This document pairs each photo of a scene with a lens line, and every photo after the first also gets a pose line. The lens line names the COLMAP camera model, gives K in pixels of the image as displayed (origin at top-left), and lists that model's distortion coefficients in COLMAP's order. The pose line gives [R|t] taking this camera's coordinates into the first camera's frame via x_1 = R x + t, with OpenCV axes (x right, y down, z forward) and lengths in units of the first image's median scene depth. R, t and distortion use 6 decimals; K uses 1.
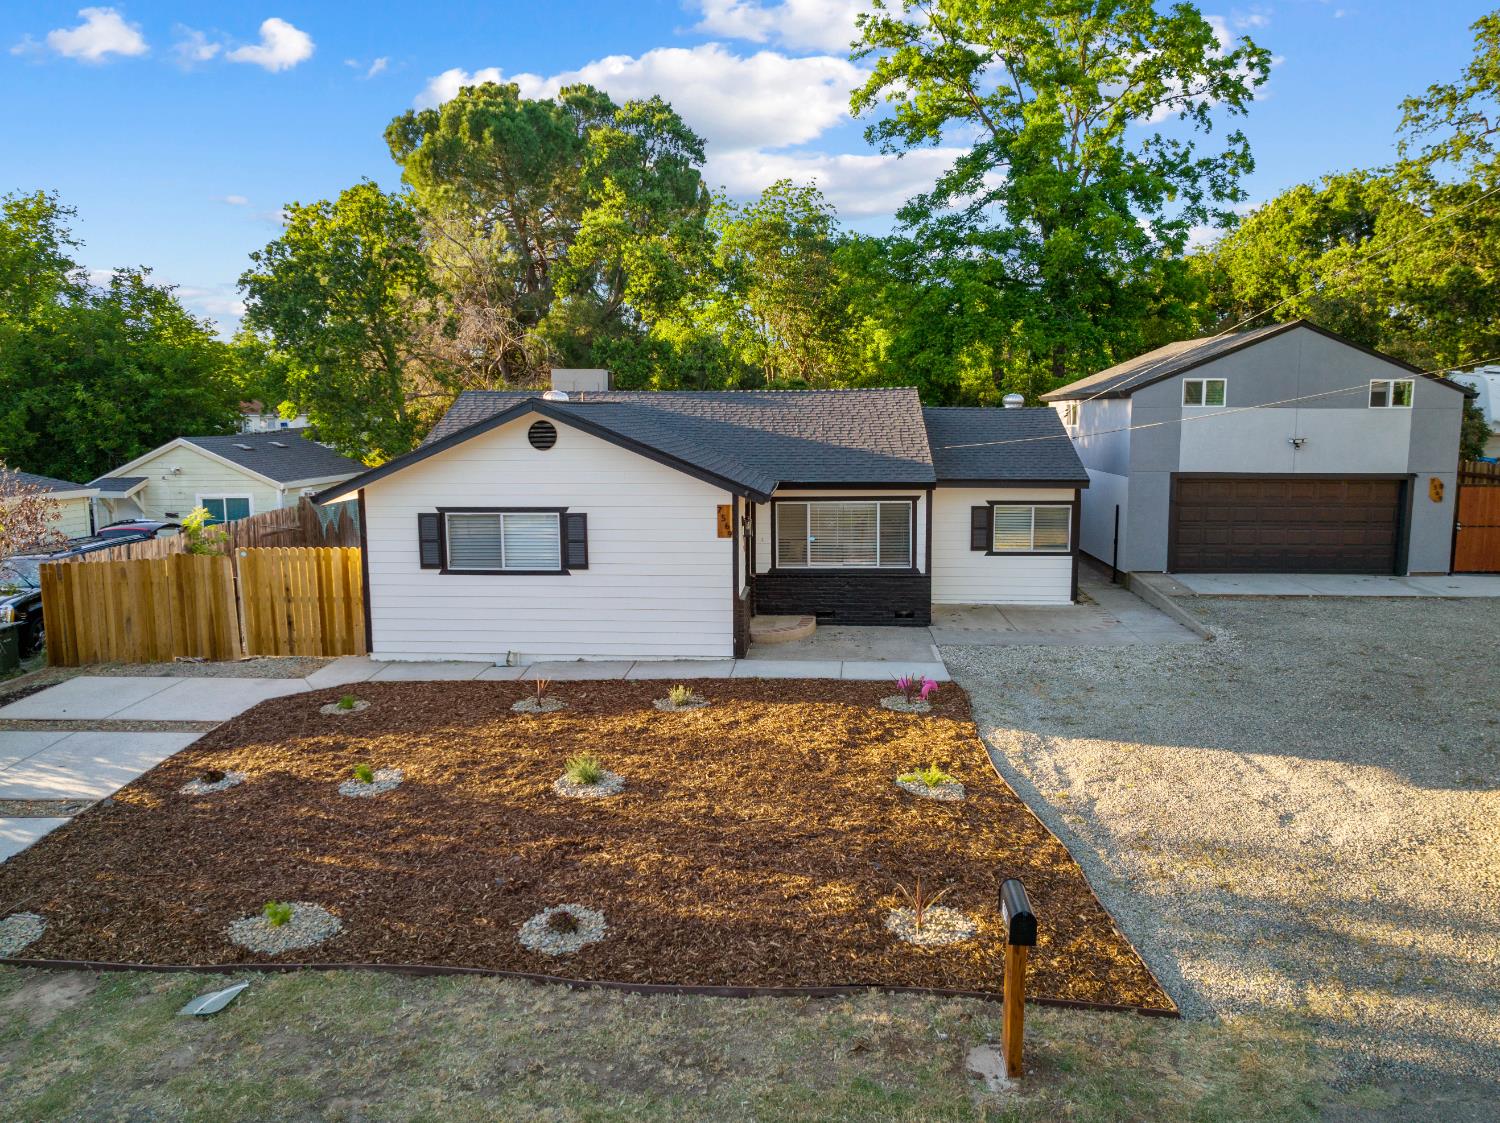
lens RADIAL K [[1061.5, 0, 752.5], [0, 1061.5, 561.6], [0, 0, 1]] dist [-0.046343, -0.001658]
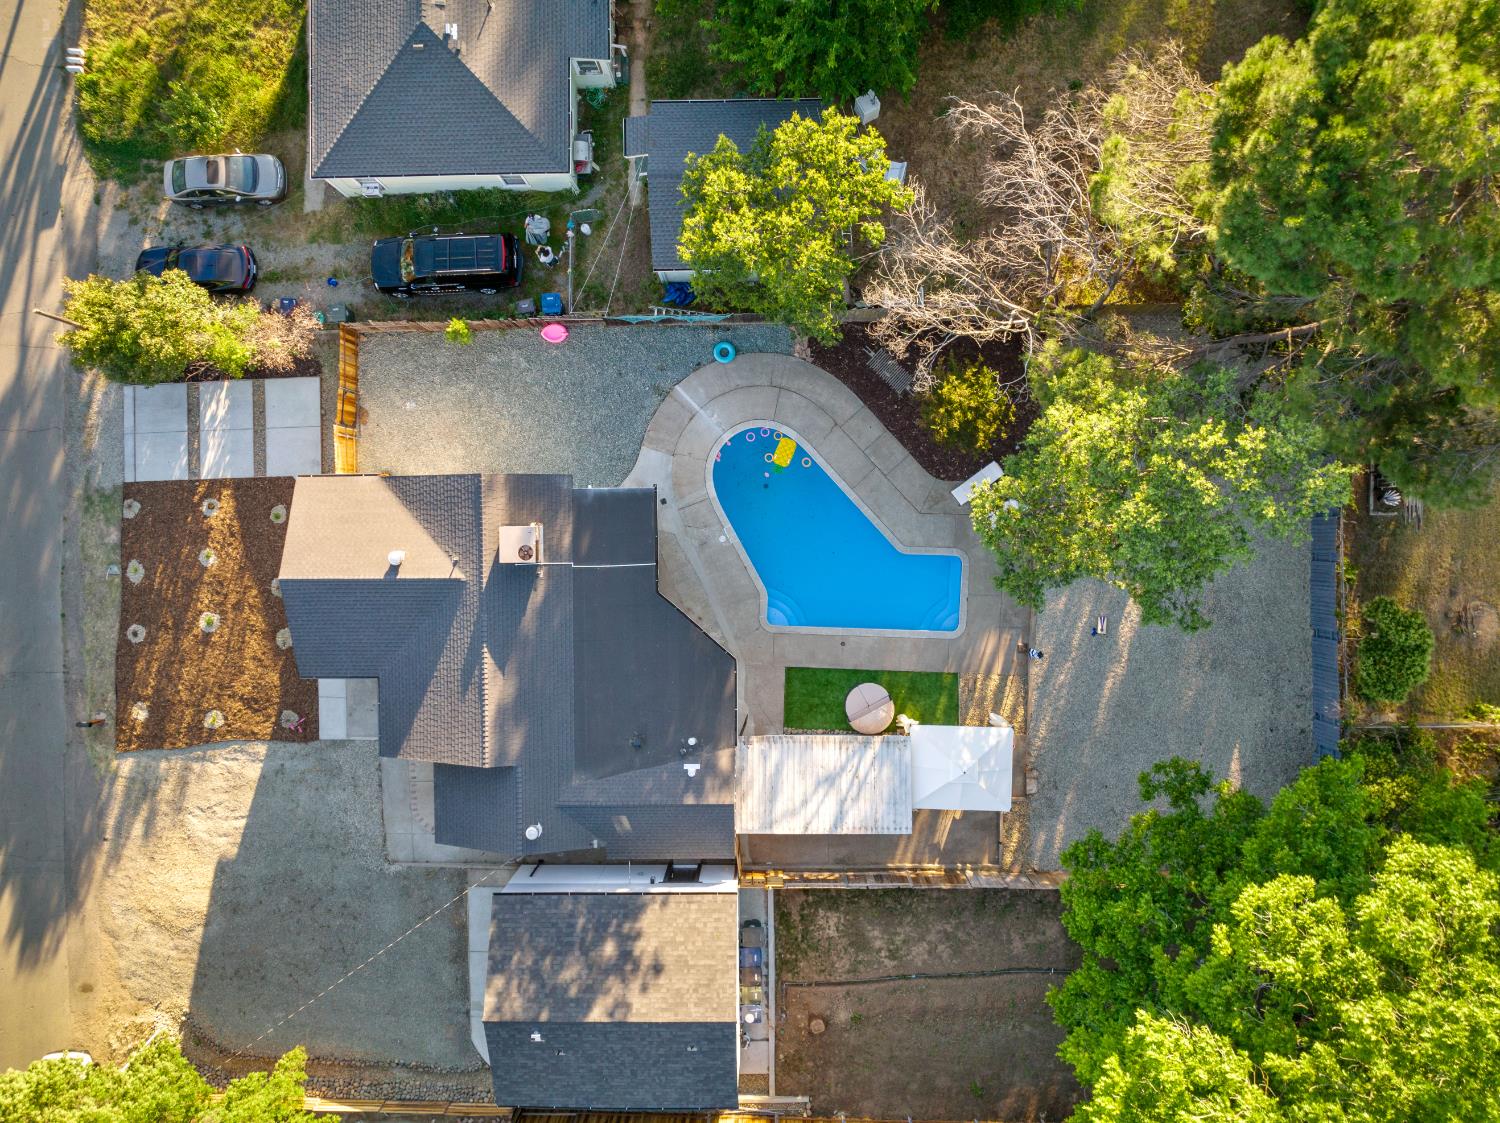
lens RADIAL K [[1062.9, 0, 750.0], [0, 1062.9, 561.5], [0, 0, 1]] dist [-0.040922, 0.003243]
pose [[0.071733, 0.996863, 0.033458, -0.236934], [-0.112852, -0.025217, 0.993292, -2.363581], [0.991019, -0.075028, 0.110689, 1.655803]]
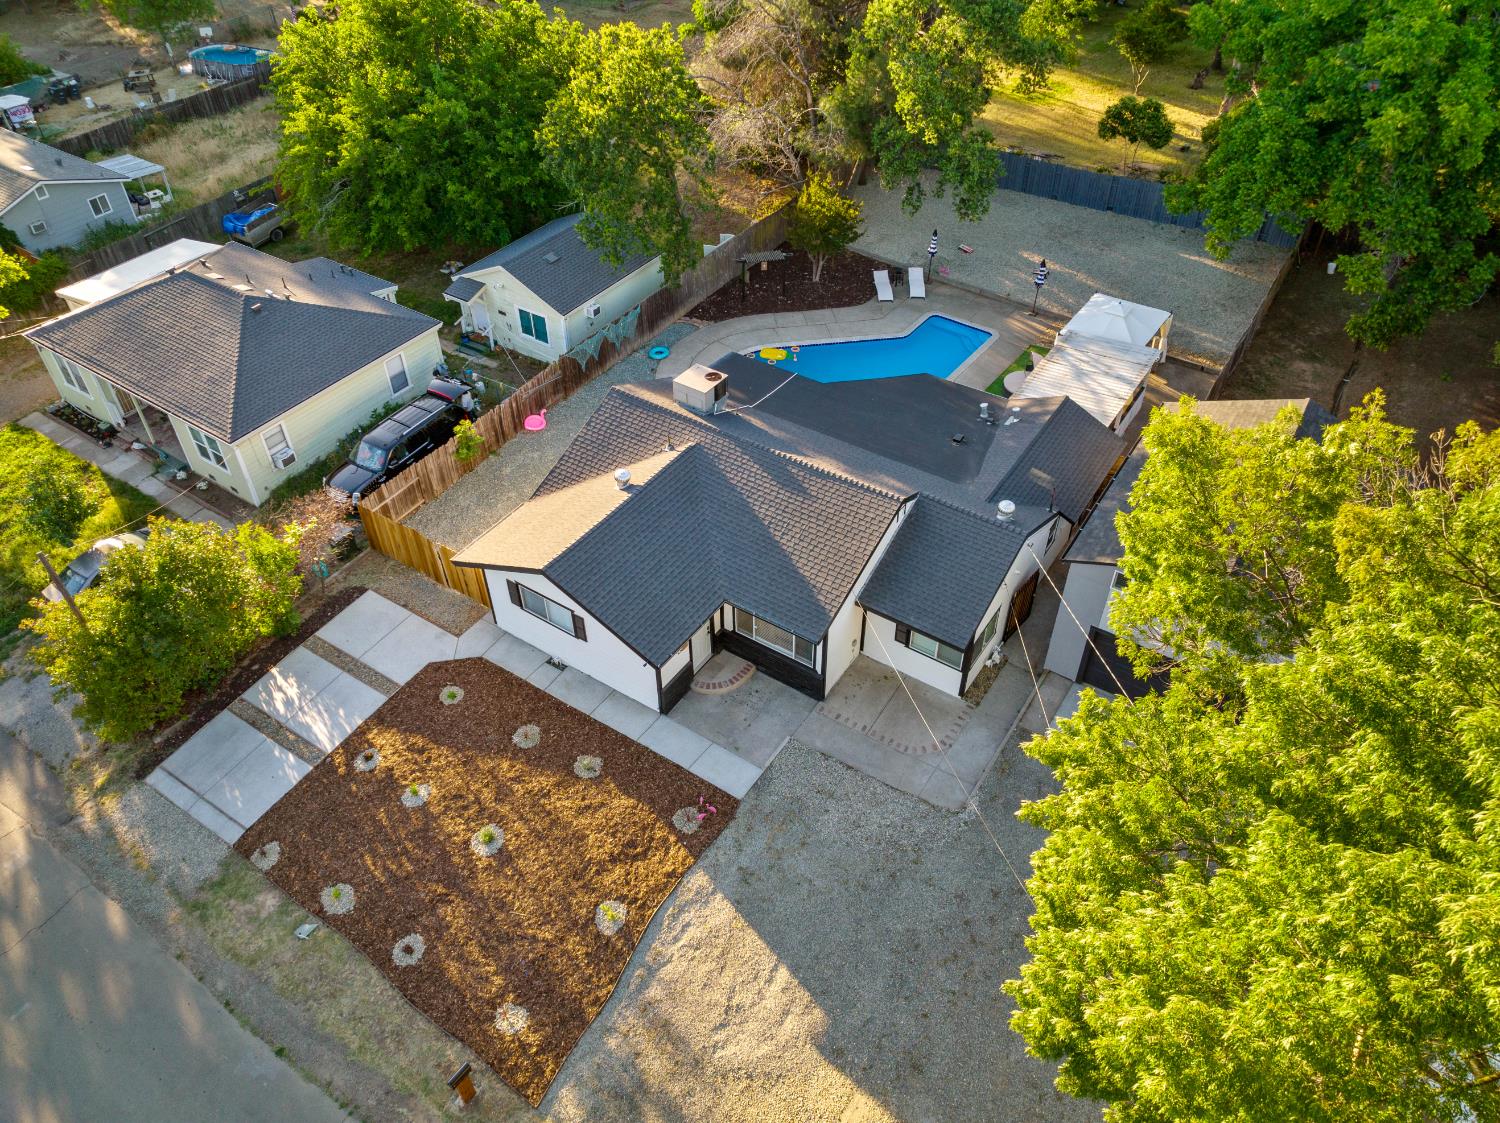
lens RADIAL K [[1062.9, 0, 750.0], [0, 1062.9, 561.5], [0, 0, 1]] dist [-0.040922, 0.003243]
pose [[0.865605, 0.333140, -0.373825, 0.650821], [-0.065056, 0.815060, 0.575713, -1.077132], [0.496483, -0.474021, 0.727193, -0.033312]]
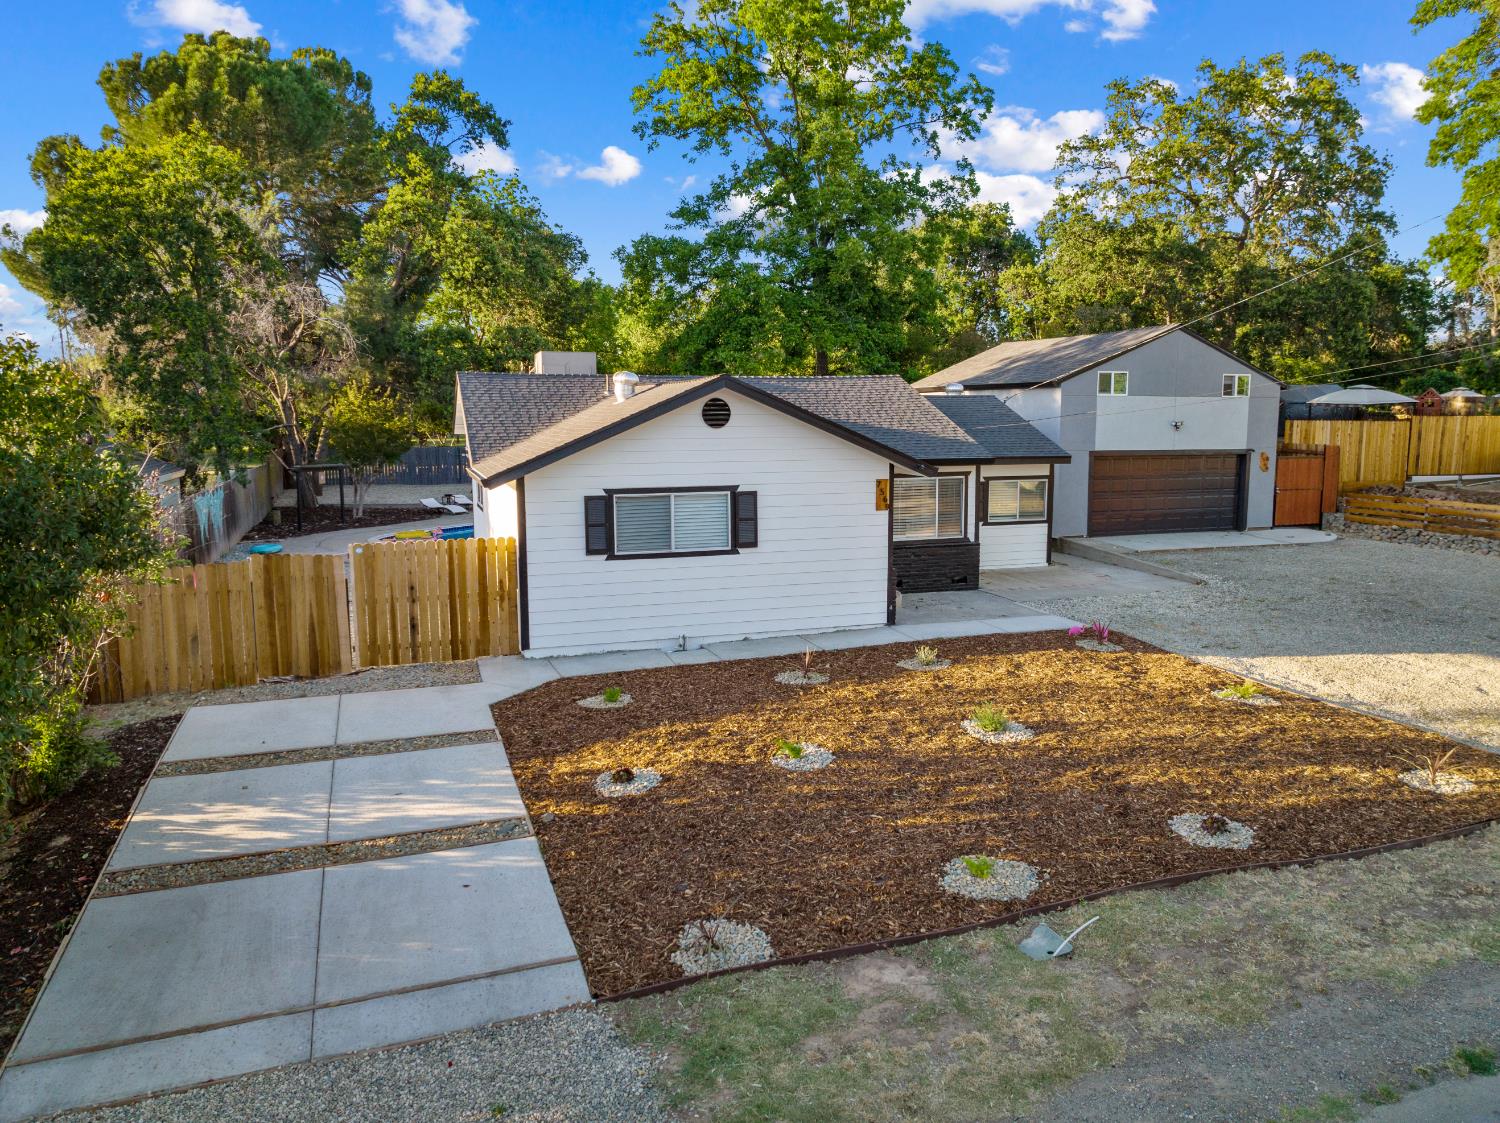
lens RADIAL K [[1062.9, 0, 750.0], [0, 1062.9, 561.5], [0, 0, 1]] dist [-0.040922, 0.003243]
pose [[0.925478, -0.051593, 0.375272, -0.537589], [0.052614, 0.998587, 0.007535, 0.012907], [-0.375131, 0.012771, 0.926884, 0.070810]]
